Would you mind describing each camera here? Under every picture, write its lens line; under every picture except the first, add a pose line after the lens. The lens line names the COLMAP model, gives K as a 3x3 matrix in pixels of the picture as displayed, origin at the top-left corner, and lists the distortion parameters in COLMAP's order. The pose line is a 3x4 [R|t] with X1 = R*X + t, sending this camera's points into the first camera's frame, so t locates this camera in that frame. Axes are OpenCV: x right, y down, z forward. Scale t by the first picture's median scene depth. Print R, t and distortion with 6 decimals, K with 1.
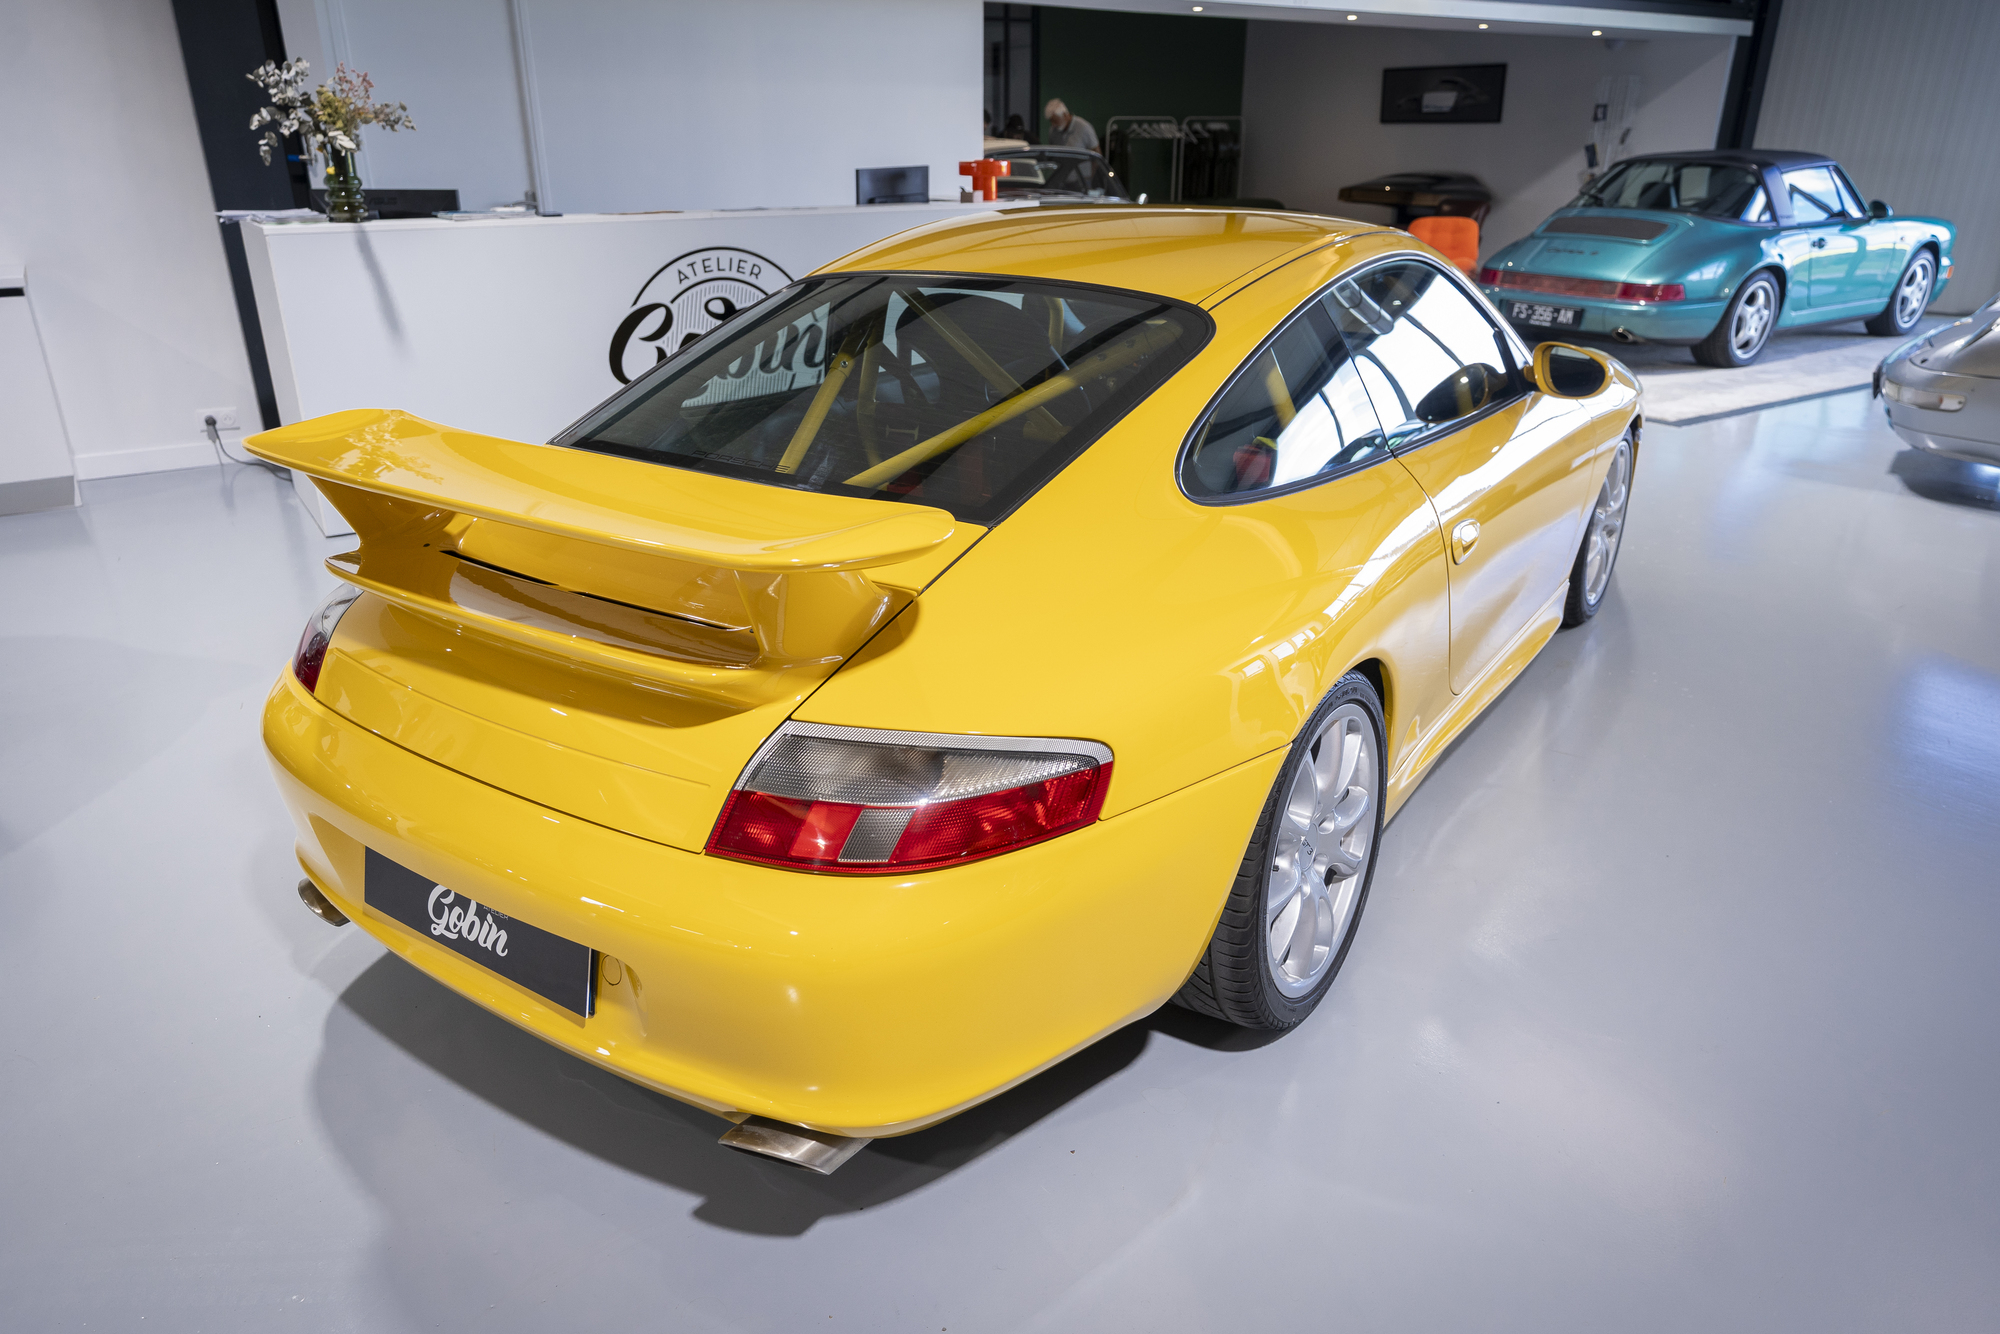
lens RADIAL K [[1318.9, 0, 1000.0], [0, 1318.9, 667.0], [0, 0, 1]] dist [0.000161, 0.001618]
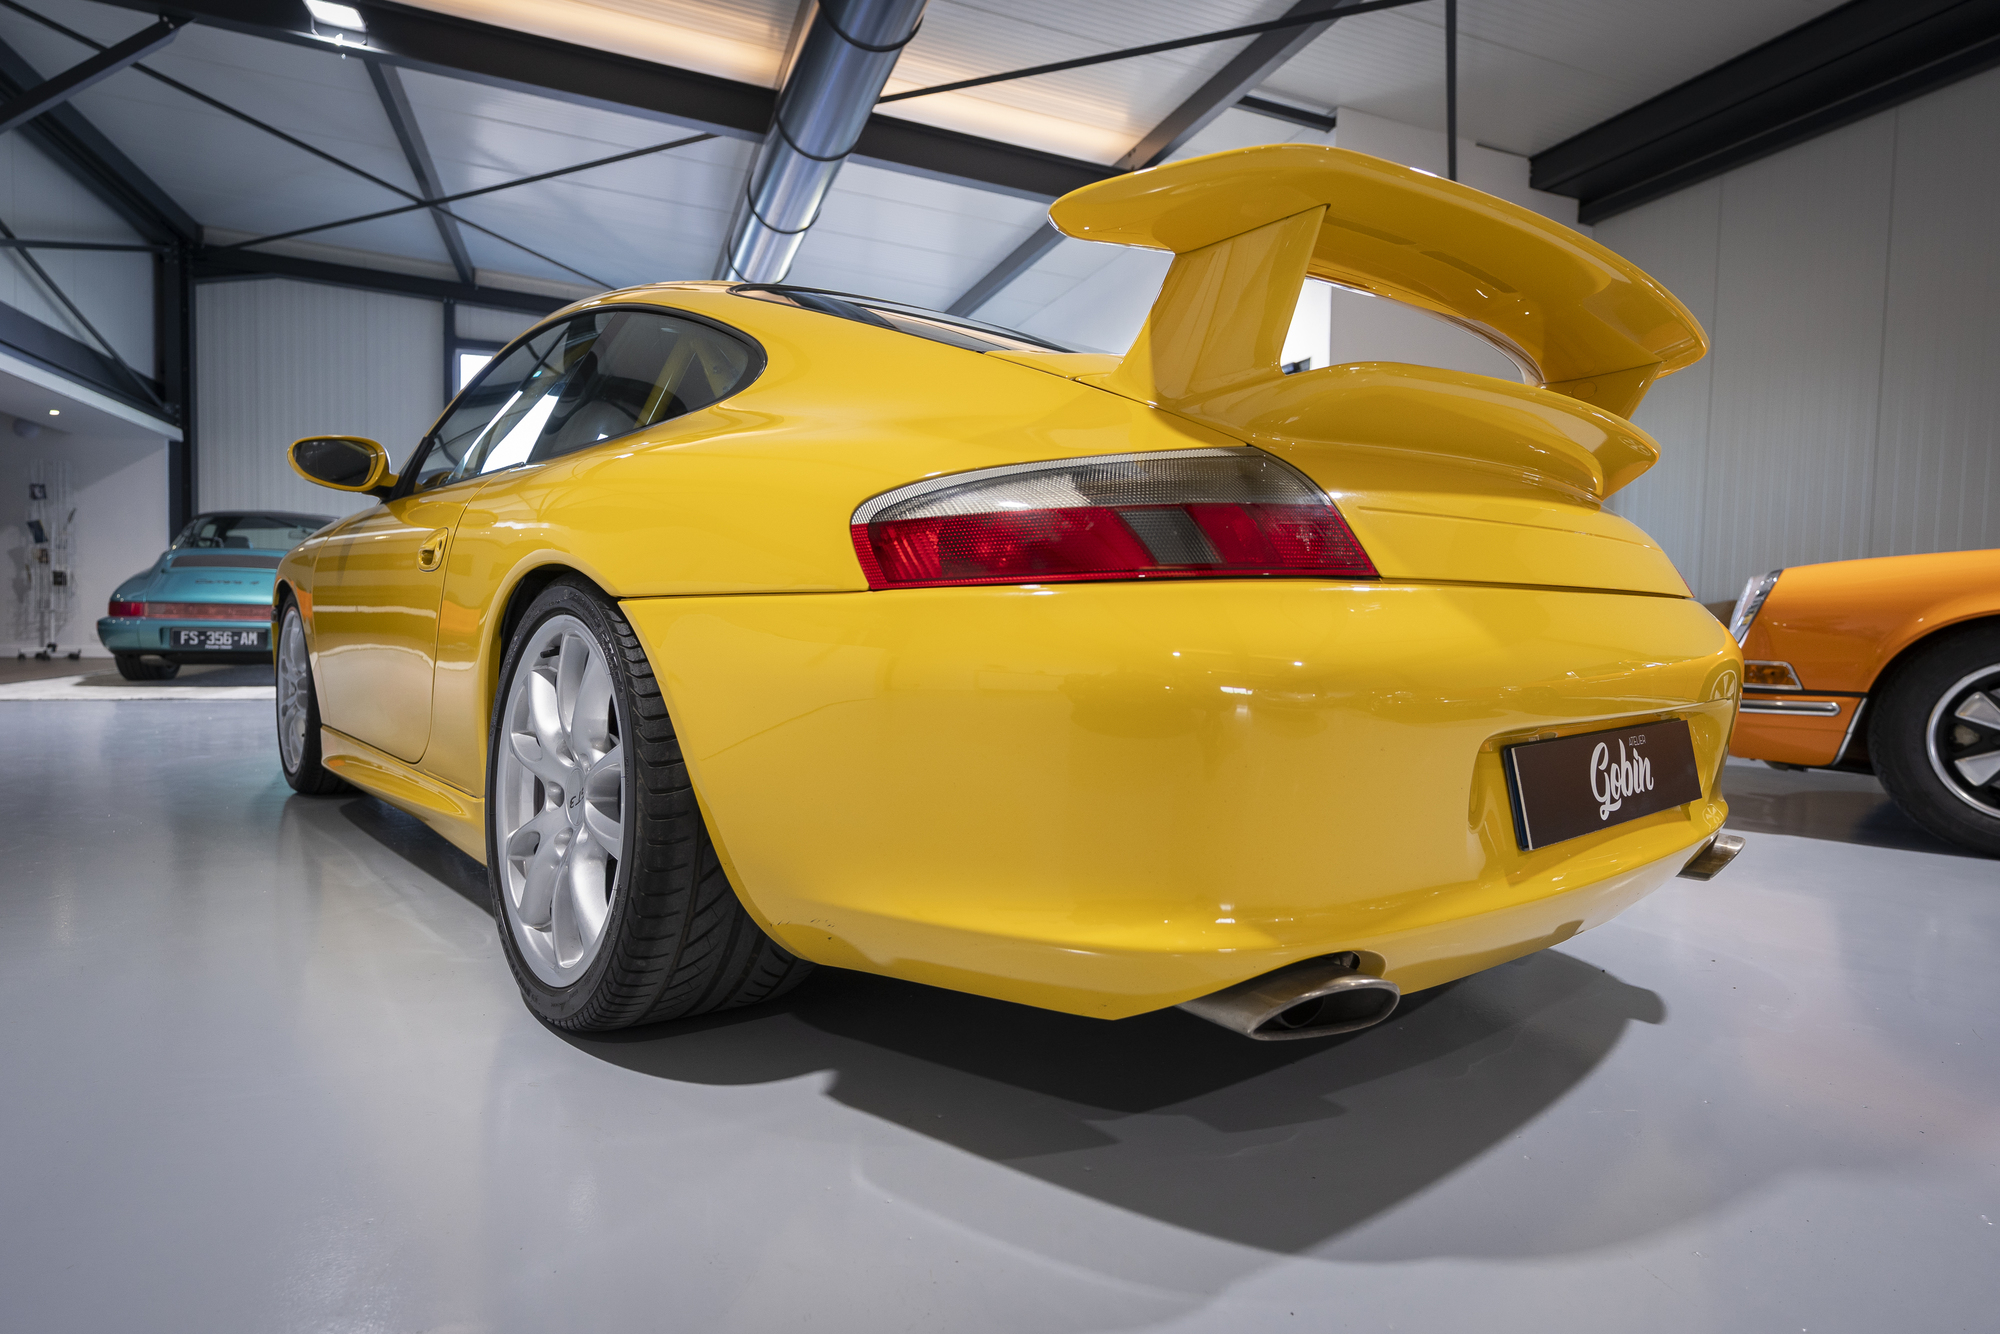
lens RADIAL K [[1106.4, 0, 991.5], [0, 1106.4, 665.3], [0, 0, 1]] dist [-0.000184, 0.000290]
pose [[0.254510, -0.037124, 0.966357, -0.403215], [0.348386, 0.935688, -0.055809, 0.009721], [-0.902137, 0.350869, 0.251076, 0.397038]]
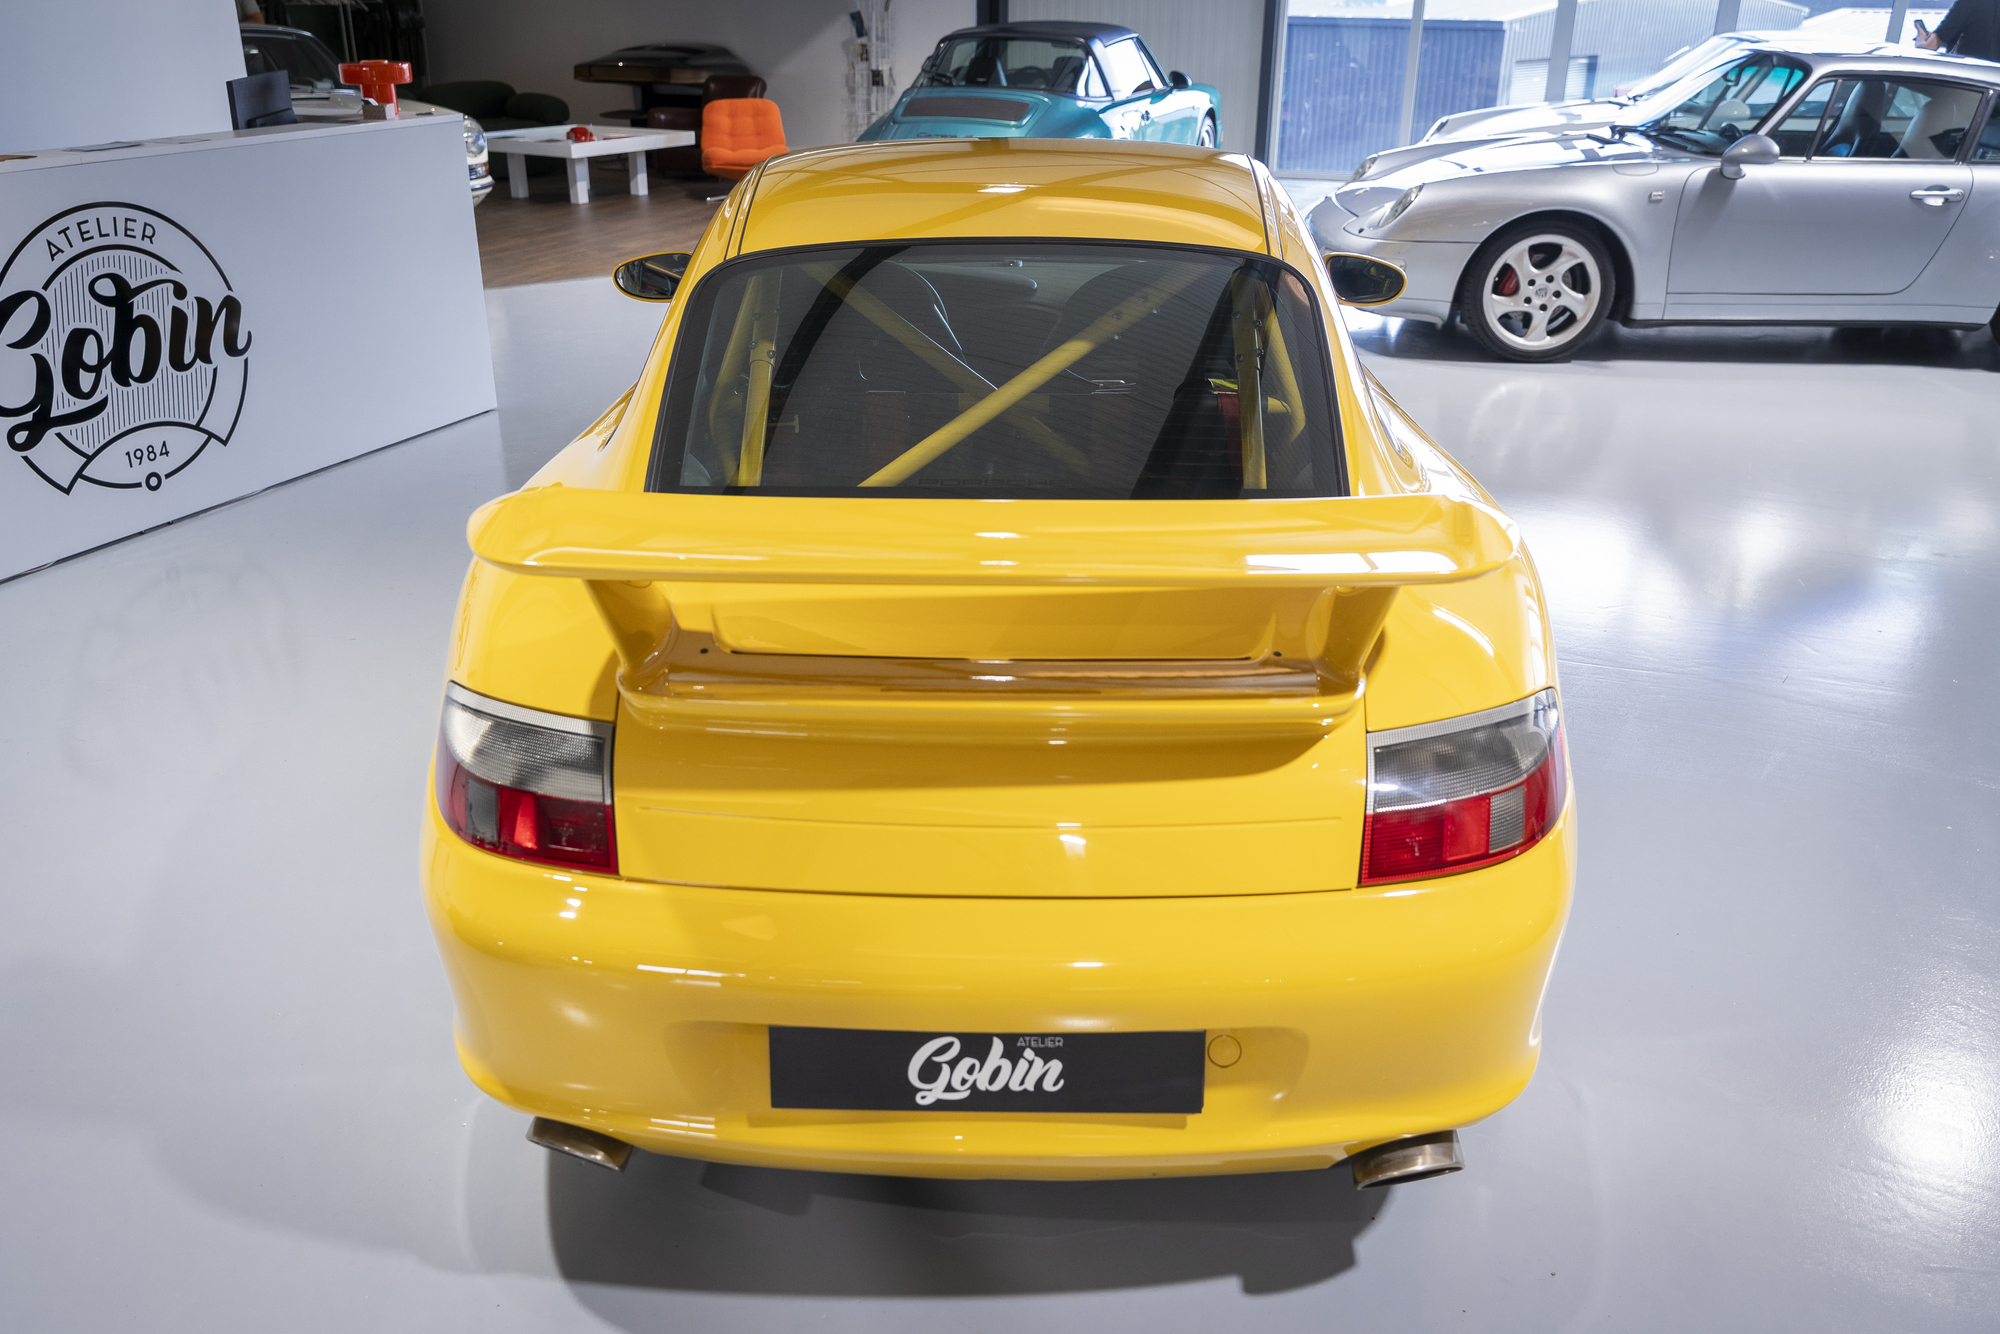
lens RADIAL K [[1608.7, 0, 976.1], [0, 1608.7, 667.7], [0, 0, 1]] dist [-0.004118, 0.002008]
pose [[0.840589, -0.213547, 0.497803, -0.295900], [0.203461, 0.976191, 0.075202, -0.046362], [-0.502010, 0.038069, 0.864024, 0.037286]]
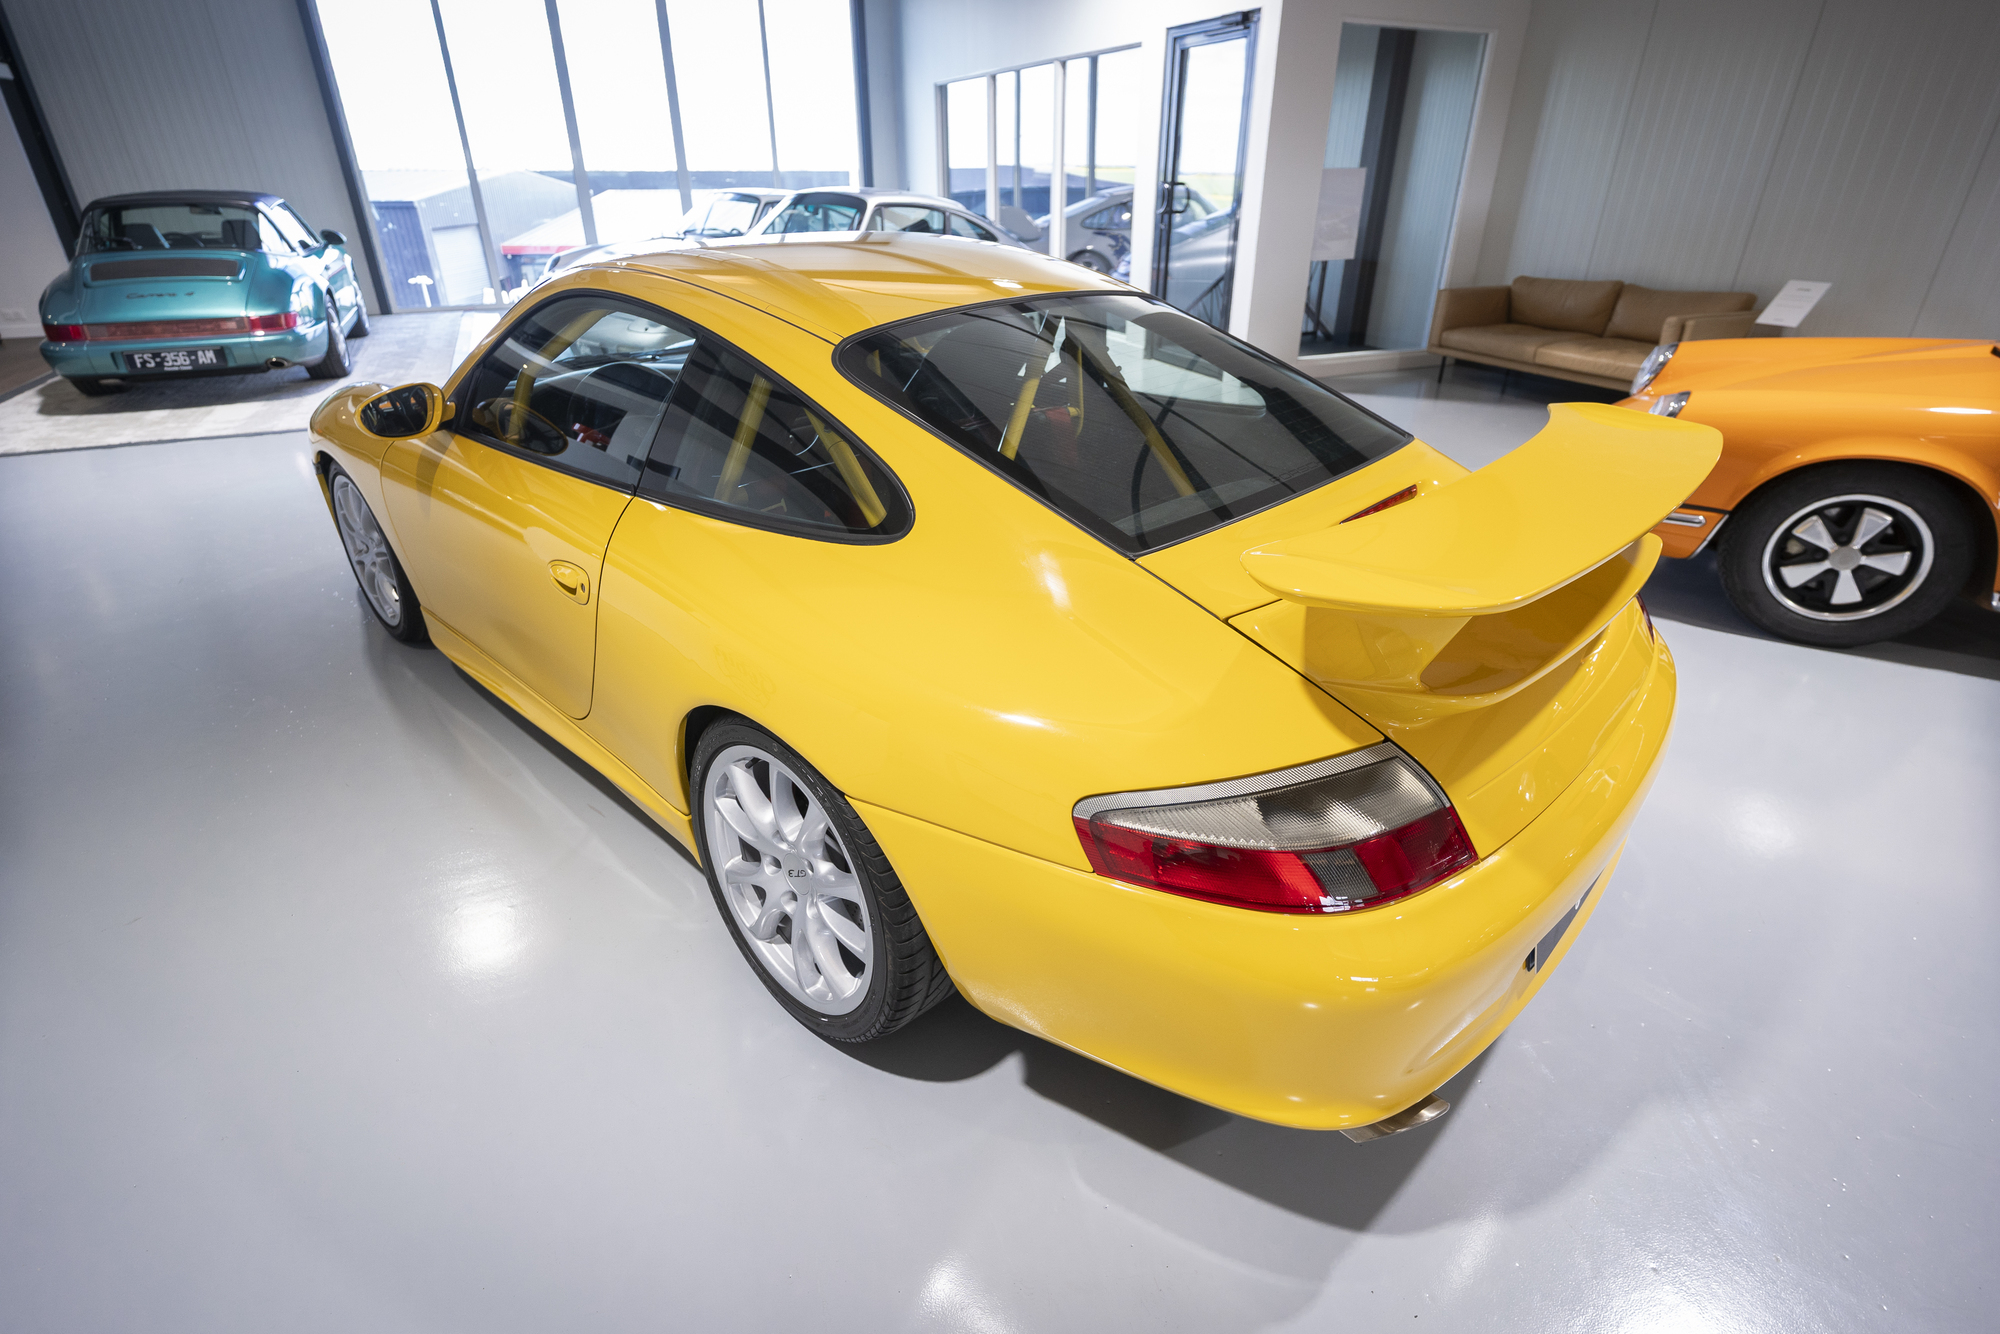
lens RADIAL K [[982.5, 0, 1000.0], [0, 982.5, 667.0], [0, 0, 1]] dist [-0.000495, 0.000154]
pose [[0.157497, -0.443186, 0.882486, -0.401223], [0.373618, 0.853954, 0.362178, -0.158161], [-0.914114, 0.272671, 0.300077, 0.399905]]
